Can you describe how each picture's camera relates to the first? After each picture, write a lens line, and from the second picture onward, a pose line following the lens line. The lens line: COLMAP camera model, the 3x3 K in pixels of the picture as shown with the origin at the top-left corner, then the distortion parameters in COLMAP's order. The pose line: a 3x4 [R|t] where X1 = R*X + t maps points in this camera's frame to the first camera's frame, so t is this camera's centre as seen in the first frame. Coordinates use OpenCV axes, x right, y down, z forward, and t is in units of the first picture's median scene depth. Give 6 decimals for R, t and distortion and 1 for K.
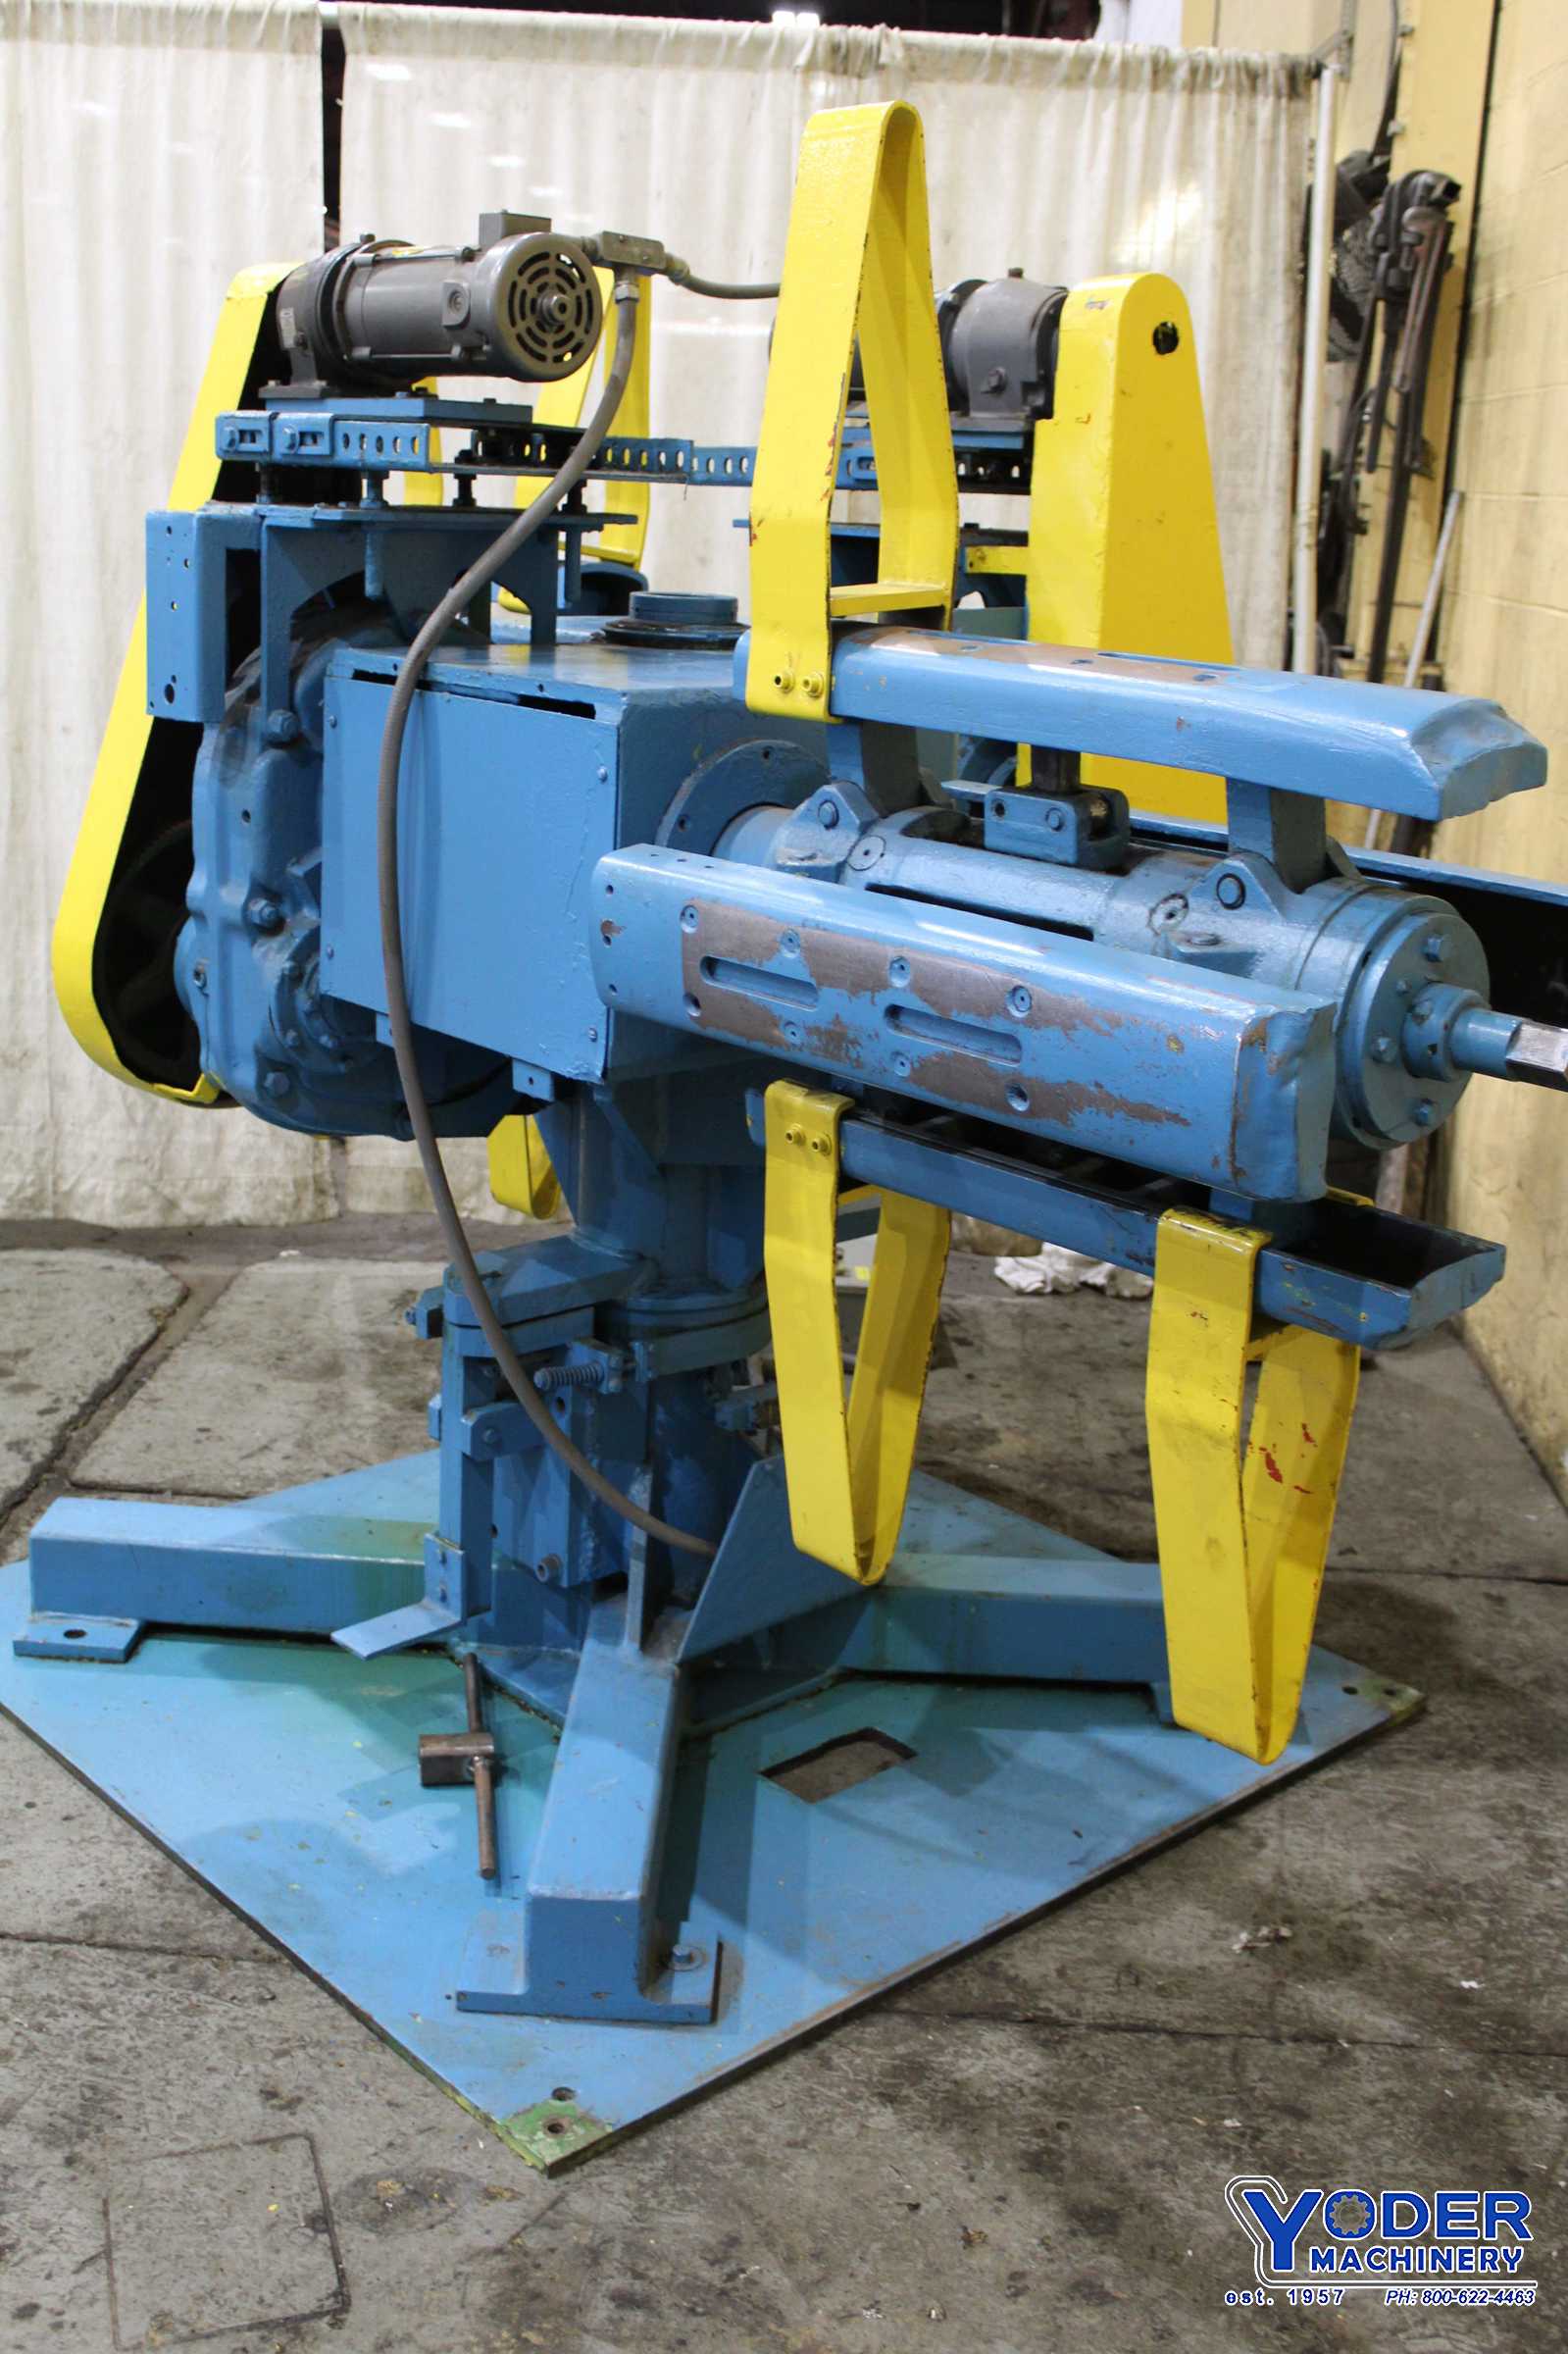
lens RADIAL K [[2486.3, 0, 791.1], [0, 2486.3, 1160.8], [0, 0, 1]] dist [-0.078719, 0.000000]
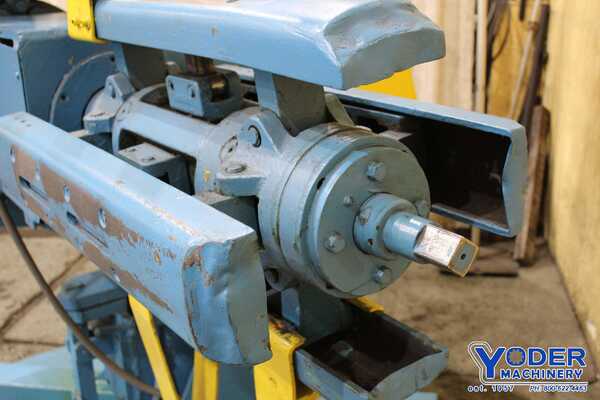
lens RADIAL K [[706.9, 0, 299.3], [0, 706.9, 200.8], [0, 0, 1]] dist [-0.047973, 0.000000]
pose [[0.989136, -0.027472, -0.144411, 0.228265], [0.034855, 0.998198, 0.048845, -0.074985], [0.142809, -0.053348, 0.988312, 0.471853]]
